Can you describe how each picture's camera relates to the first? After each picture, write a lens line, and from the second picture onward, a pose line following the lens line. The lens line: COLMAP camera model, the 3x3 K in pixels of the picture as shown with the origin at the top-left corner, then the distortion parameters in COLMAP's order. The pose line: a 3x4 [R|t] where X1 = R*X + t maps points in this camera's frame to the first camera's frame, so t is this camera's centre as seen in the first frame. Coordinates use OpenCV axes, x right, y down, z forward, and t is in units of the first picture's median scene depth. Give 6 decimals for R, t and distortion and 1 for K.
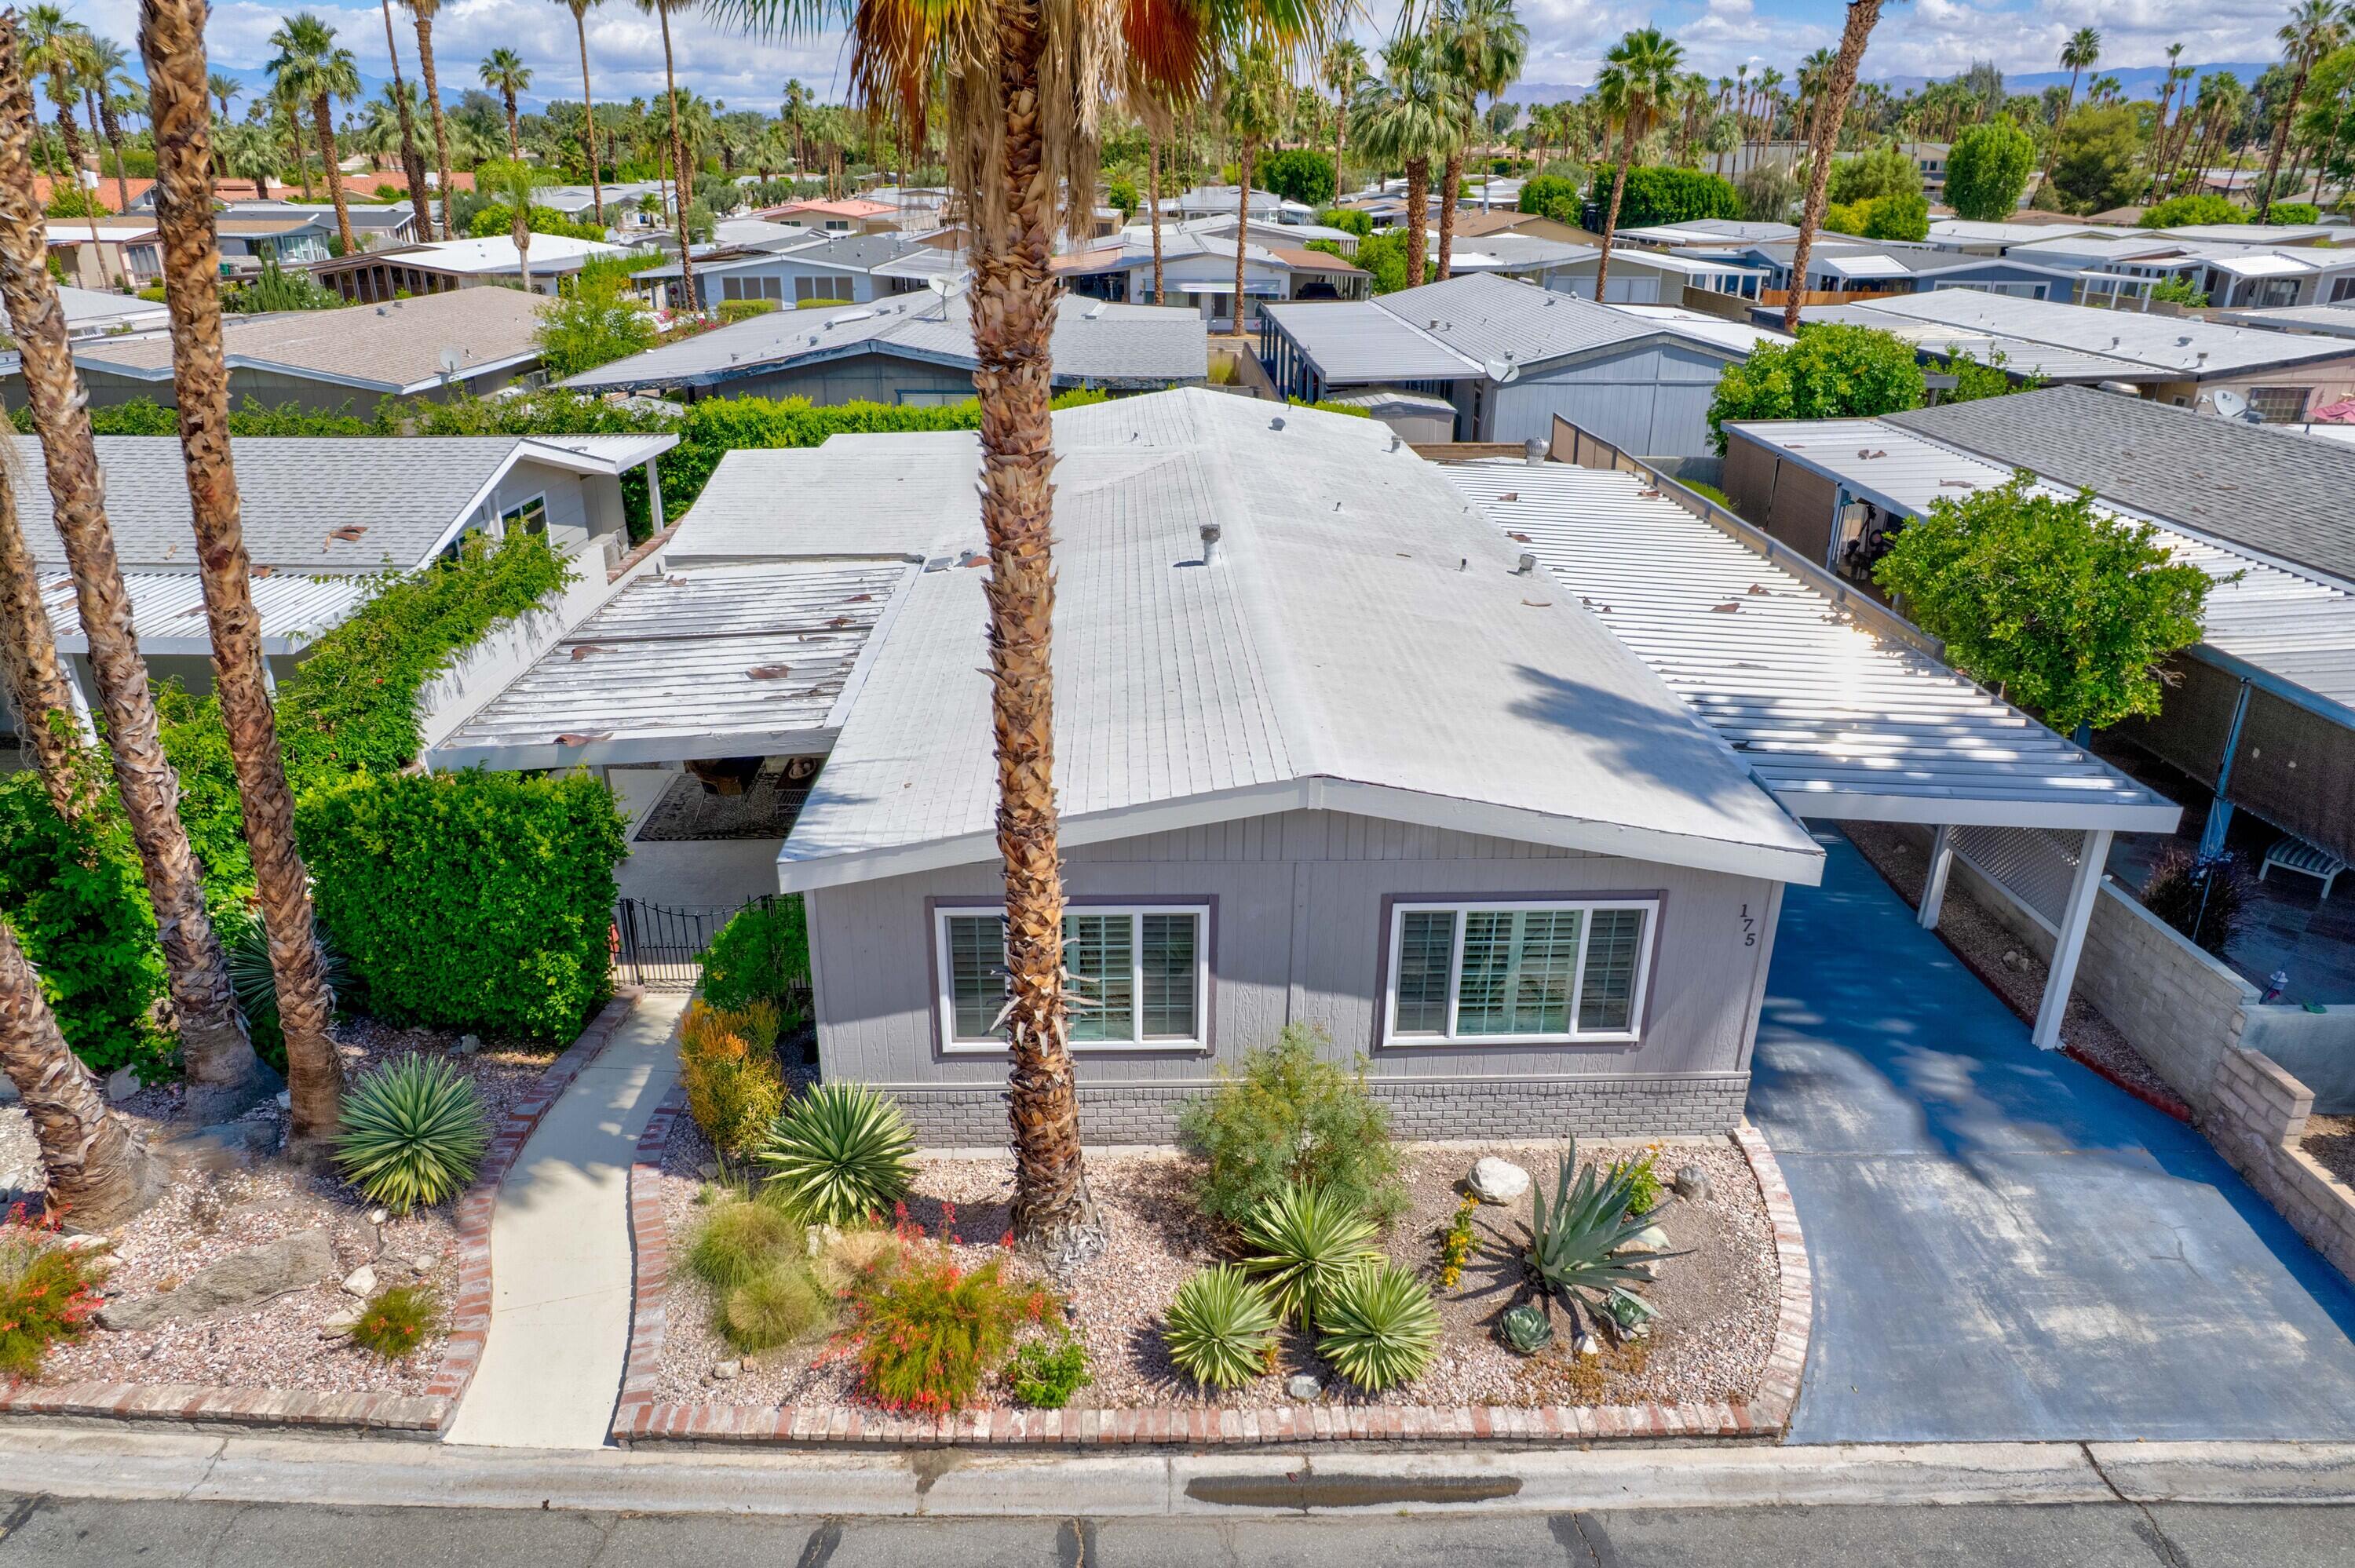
lens RADIAL K [[1505.9, 0, 1185.9], [0, 1505.9, 786.9], [0, 0, 1]] dist [-0.071434, 0.064952]
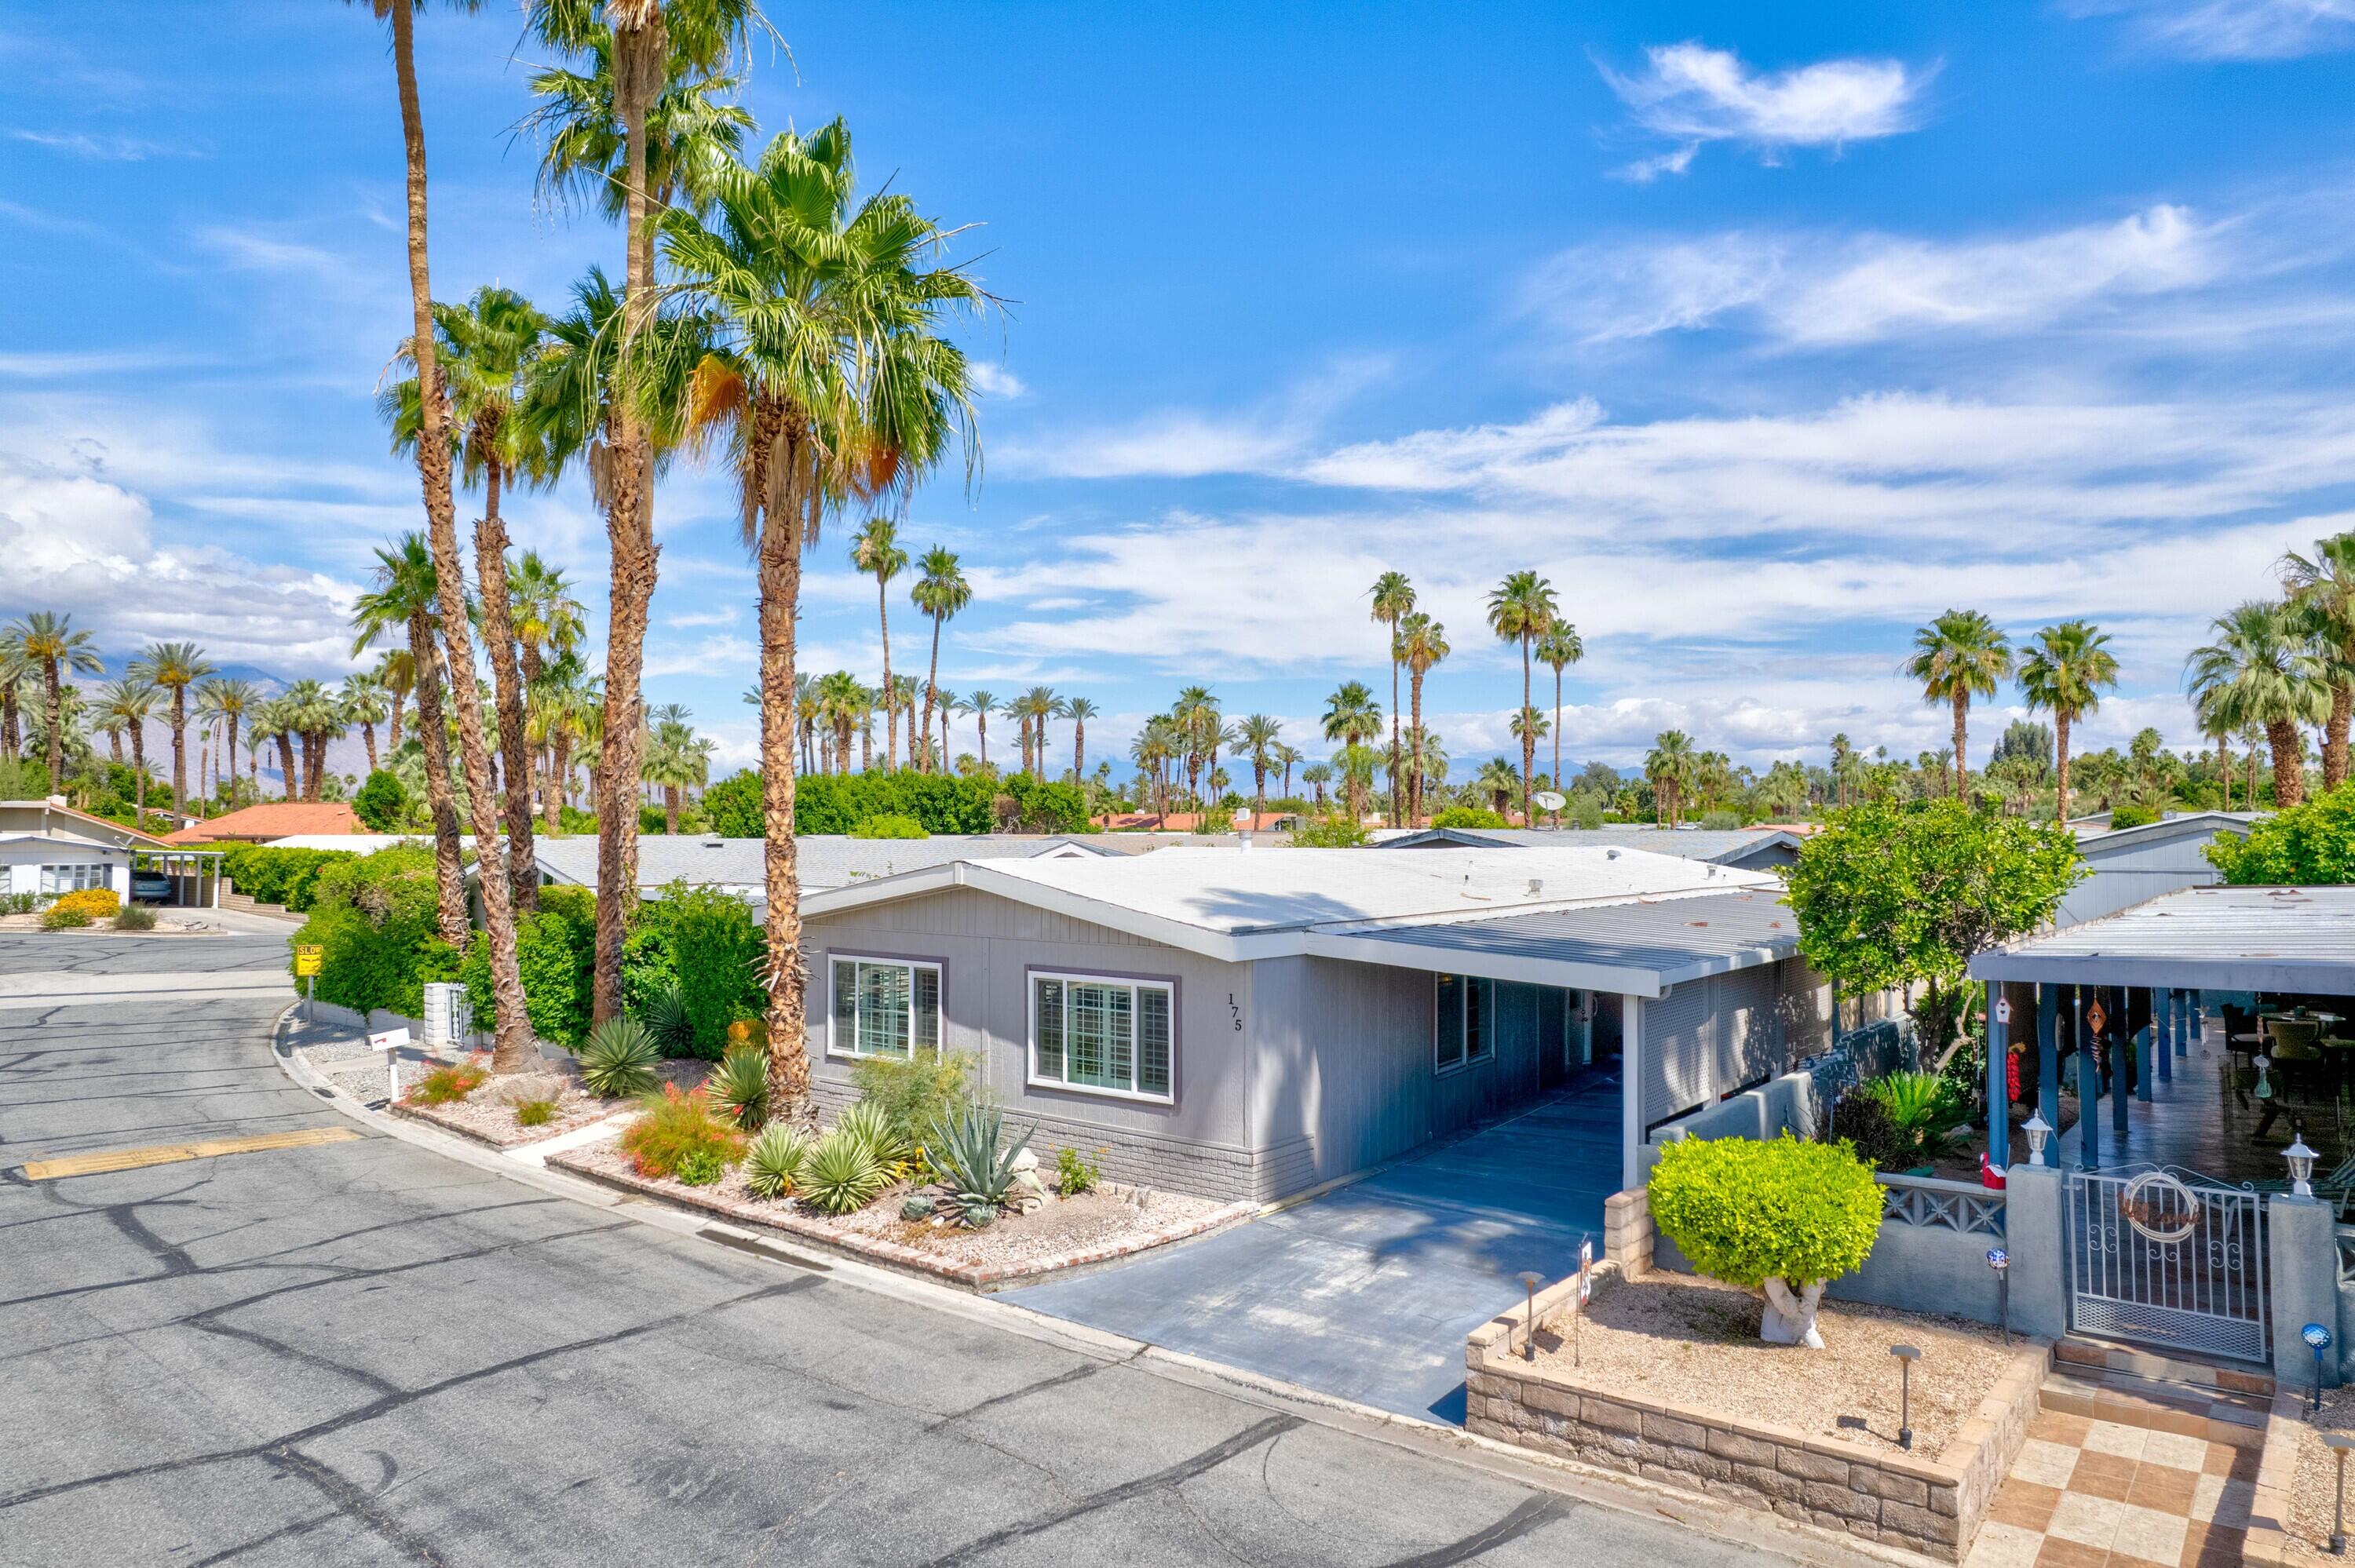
lens RADIAL K [[1516.3, 0, 1189.0], [0, 1516.3, 783.5], [0, 0, 1]] dist [-0.042253, 0.000597]
pose [[0.766626, -0.027536, -0.641504, 1.260284], [-0.242753, 0.912498, -0.329269, 0.373546], [0.594437, 0.408153, 0.692860, -0.016083]]
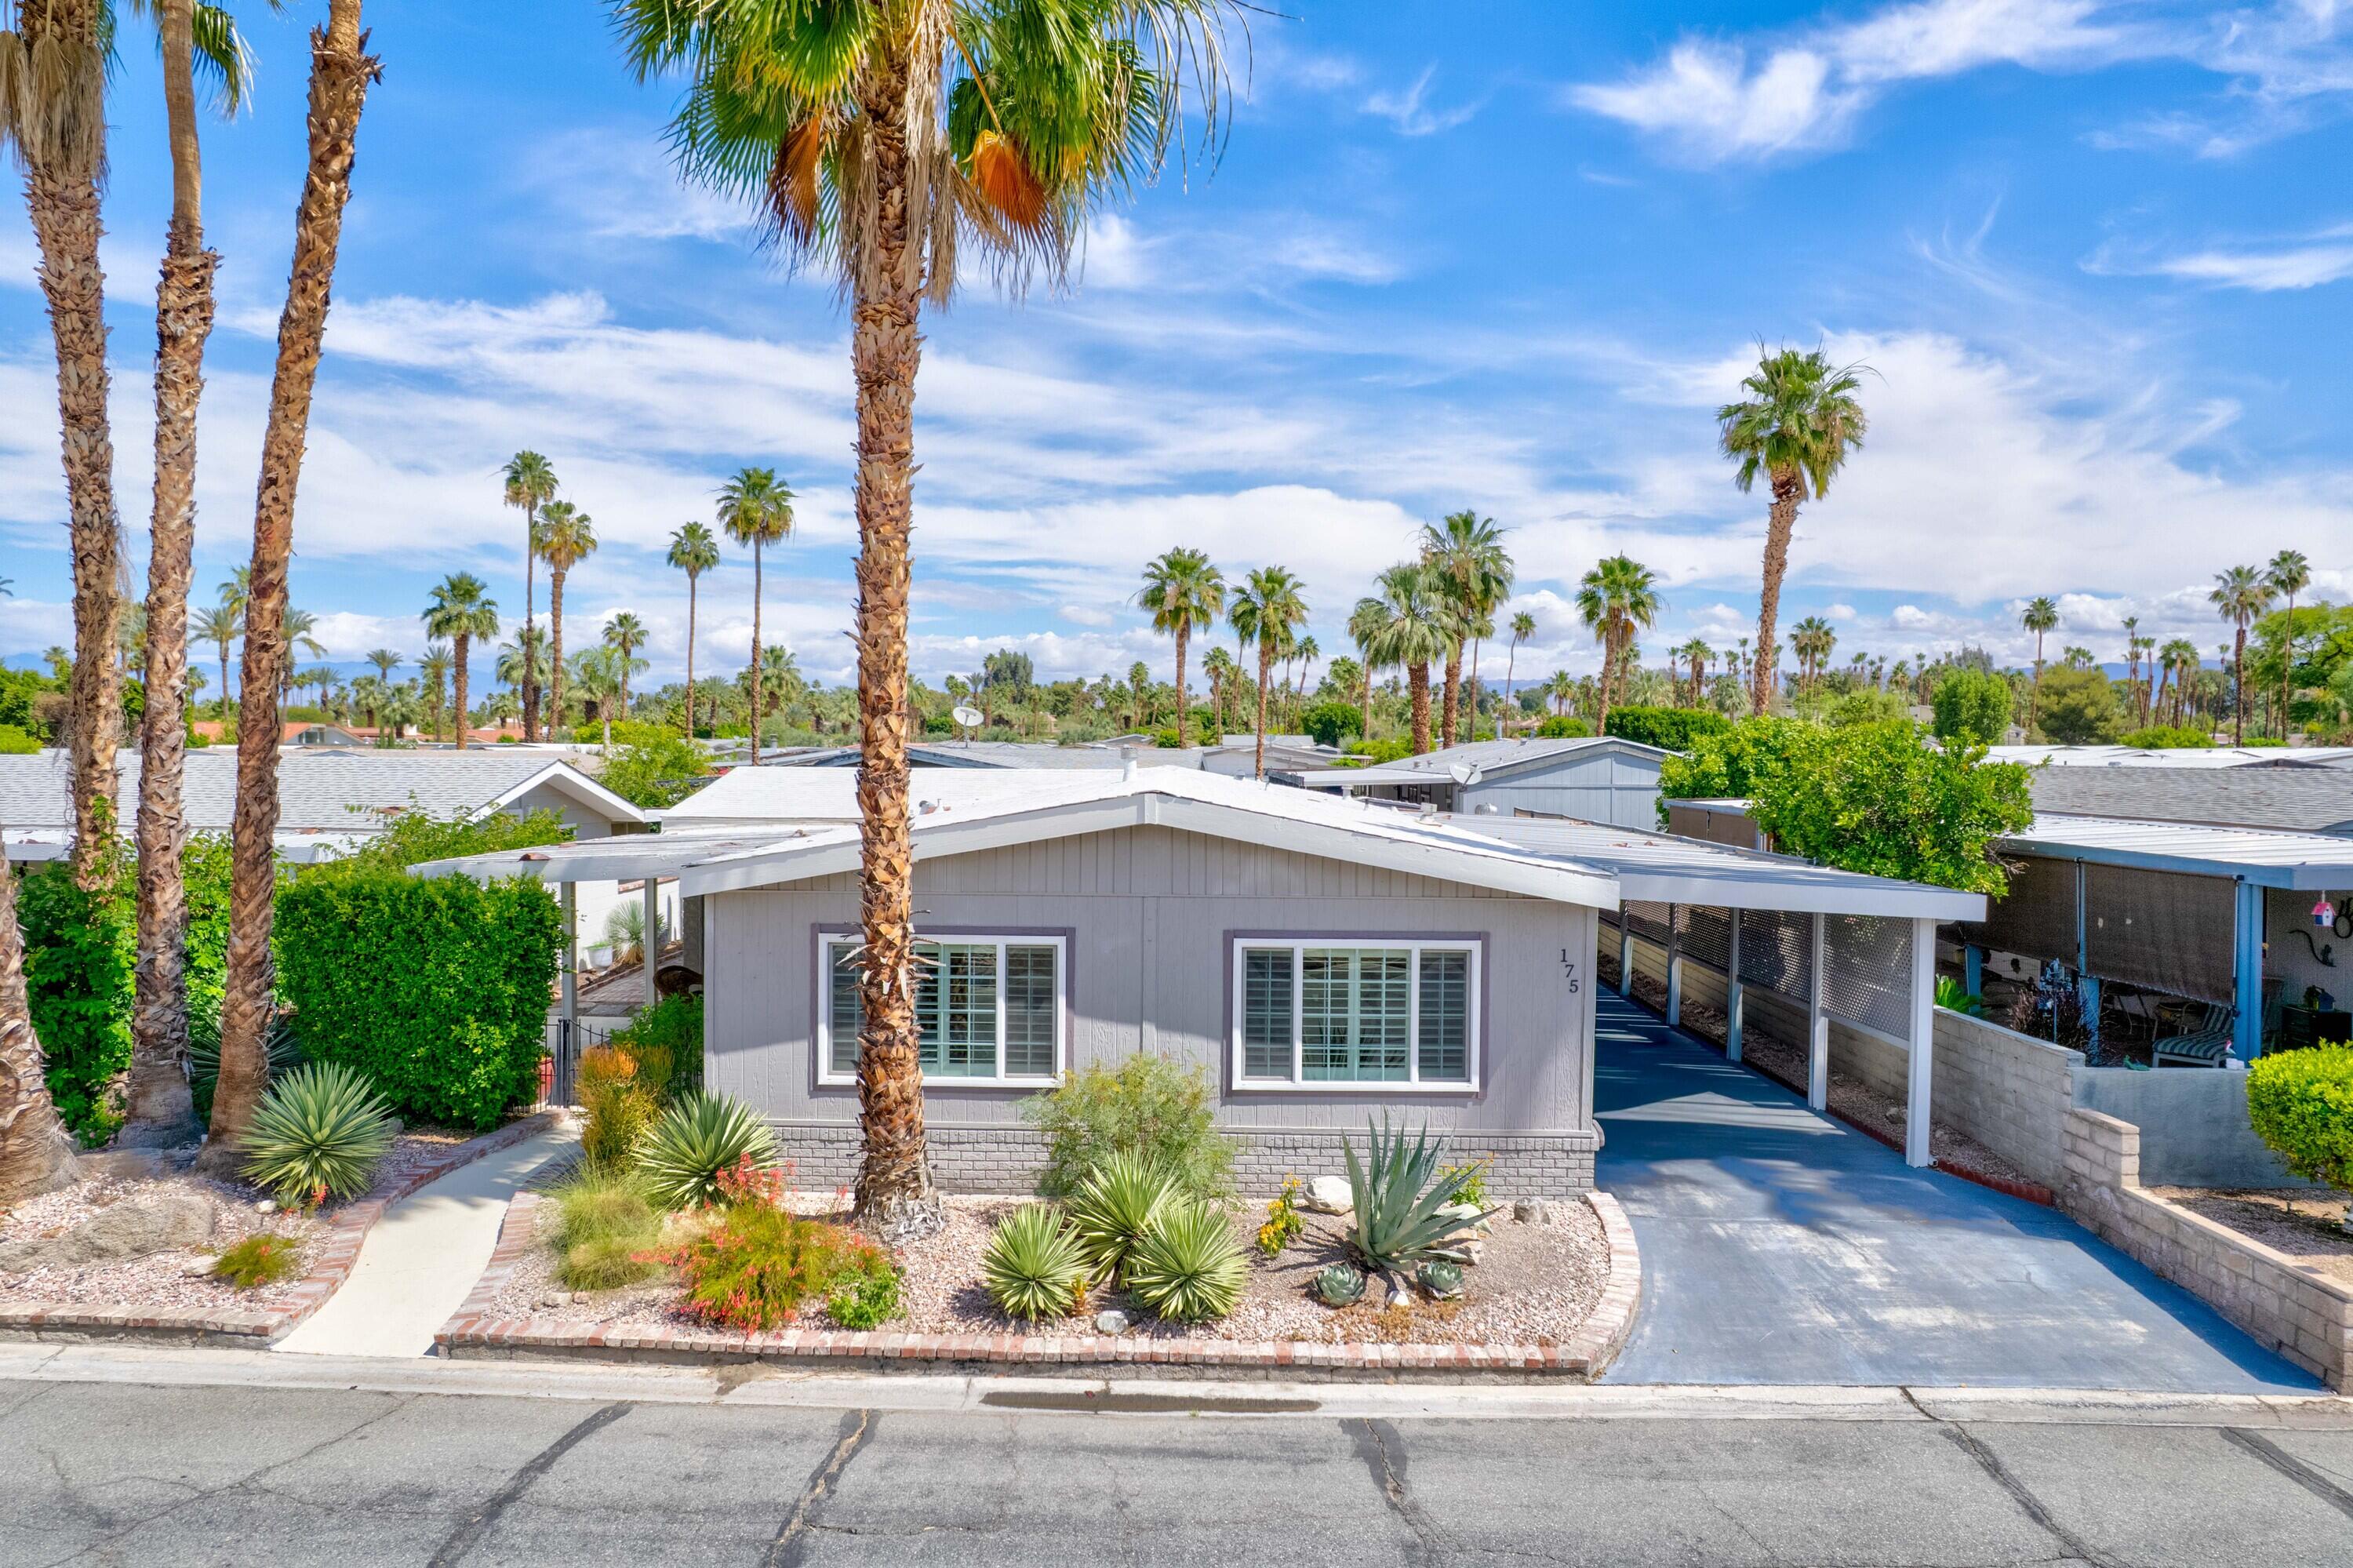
lens RADIAL K [[1504.9, 0, 1184.9], [0, 1504.9, 786.9], [0, 0, 1]] dist [-0.071434, 0.064952]
pose [[0.999205, 0.000942, -0.039857, 0.150458], [-0.015361, 0.931628, -0.363090, 0.384596], [0.036790, 0.363413, 0.930901, -0.064152]]
